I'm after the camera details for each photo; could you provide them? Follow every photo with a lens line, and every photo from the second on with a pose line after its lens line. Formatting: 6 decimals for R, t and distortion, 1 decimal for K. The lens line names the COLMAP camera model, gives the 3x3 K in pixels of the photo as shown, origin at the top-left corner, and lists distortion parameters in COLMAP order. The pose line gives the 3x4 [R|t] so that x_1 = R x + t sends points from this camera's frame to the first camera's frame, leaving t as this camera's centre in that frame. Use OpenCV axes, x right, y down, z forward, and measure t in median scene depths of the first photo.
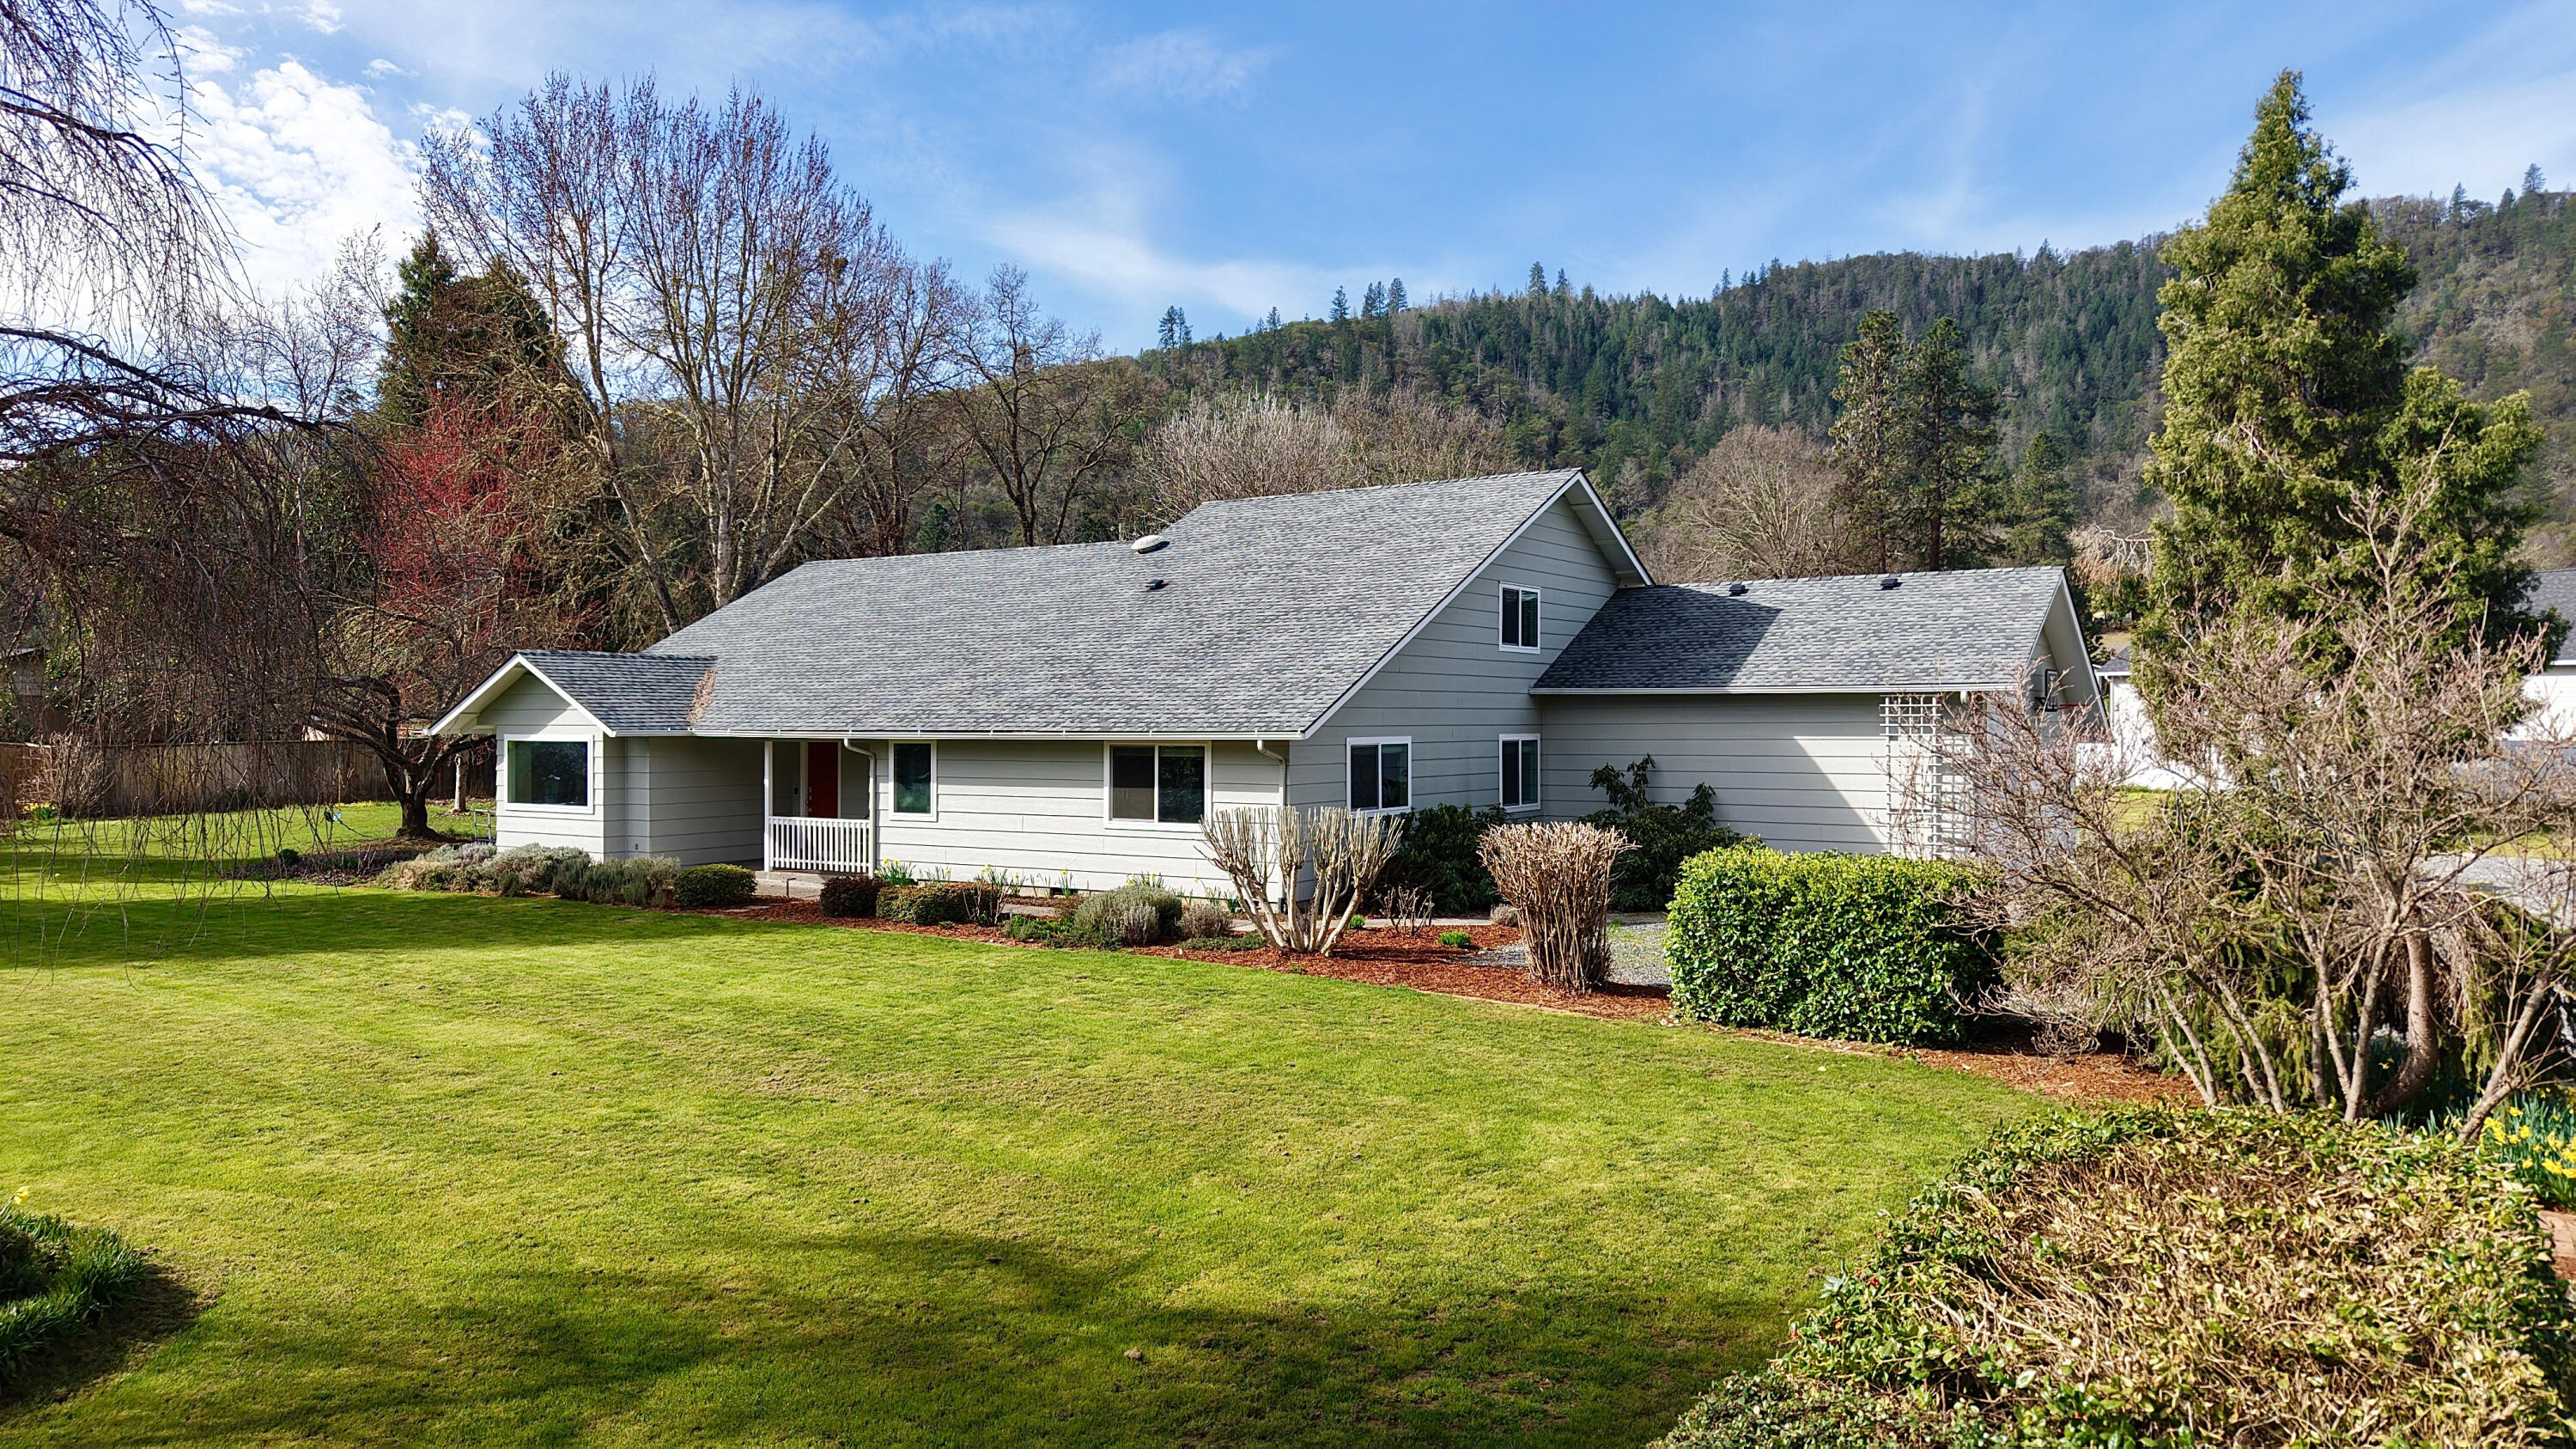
lens RADIAL K [[1741.7, 0, 1288.0], [0, 1741.7, 724.5], [0, 0, 1]] dist [0.022738, 0.000460]
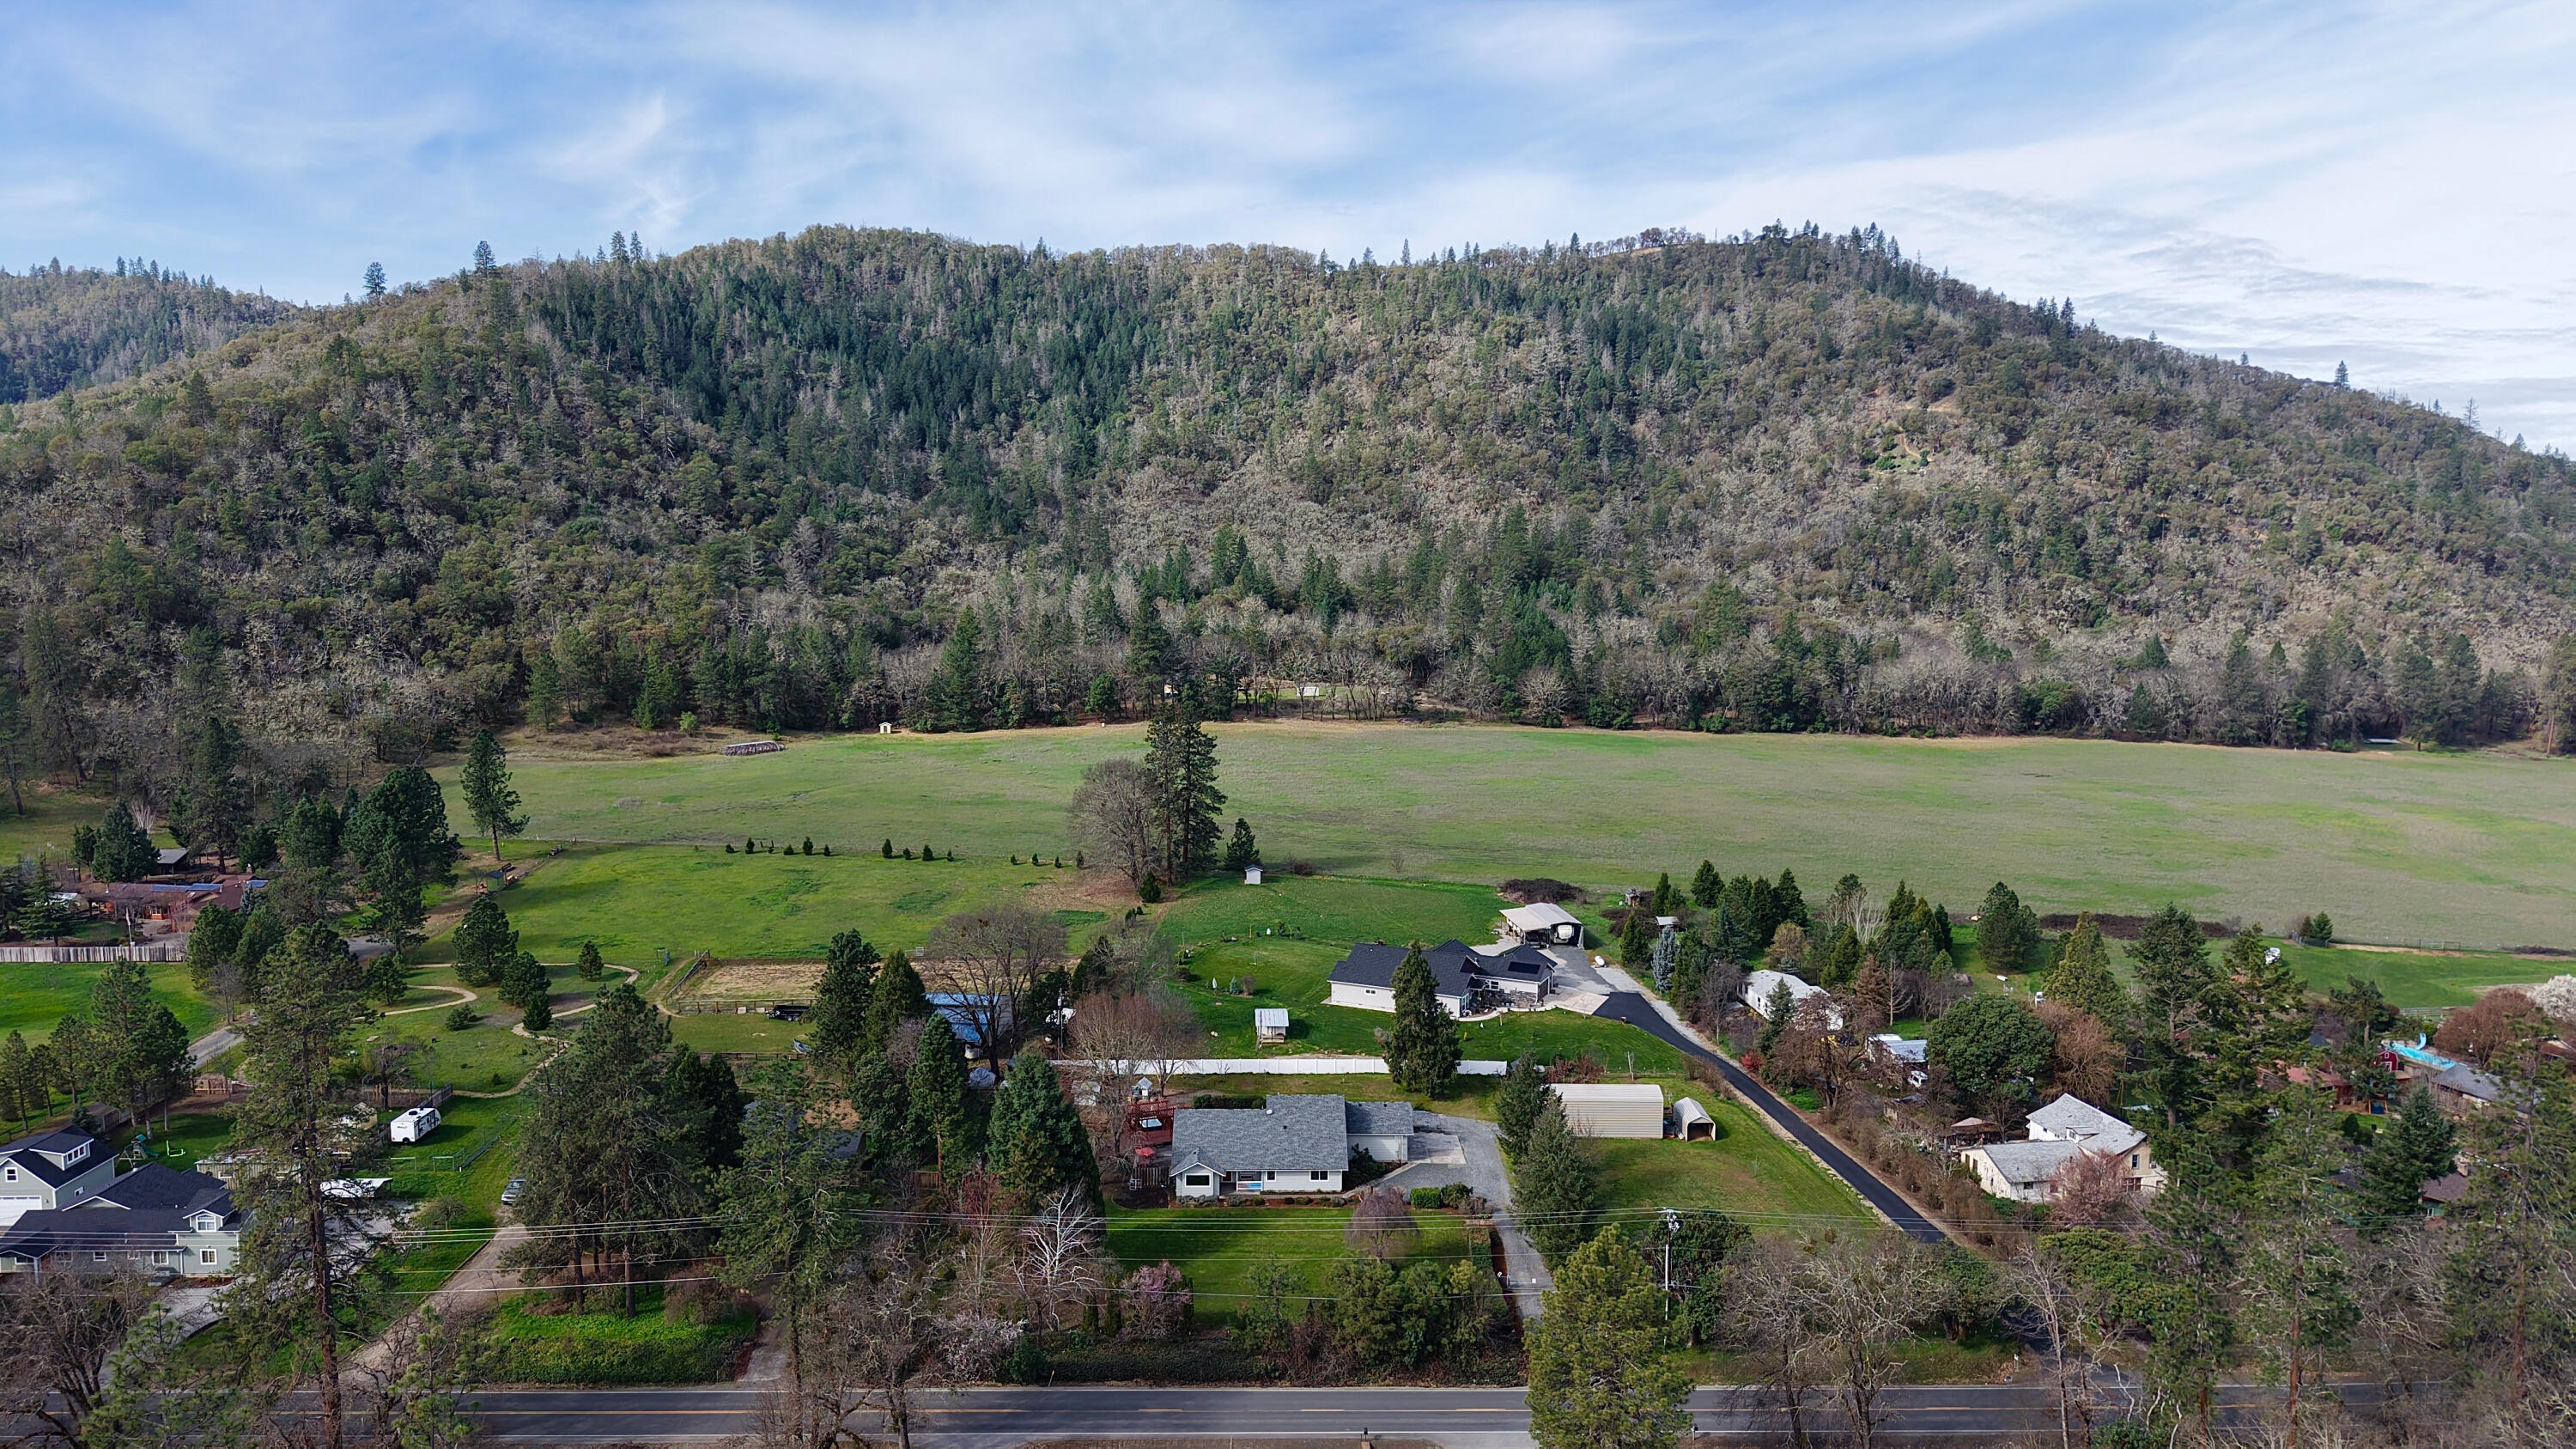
lens RADIAL K [[1741.7, 0, 1288.0], [0, 1741.7, 724.5], [0, 0, 1]] dist [0.022738, 0.000460]
pose [[0.834294, -0.045353, 0.549451, -0.121535], [-0.009091, 0.995343, 0.095963, -0.074982], [-0.551245, -0.085056, 0.829997, -0.140494]]
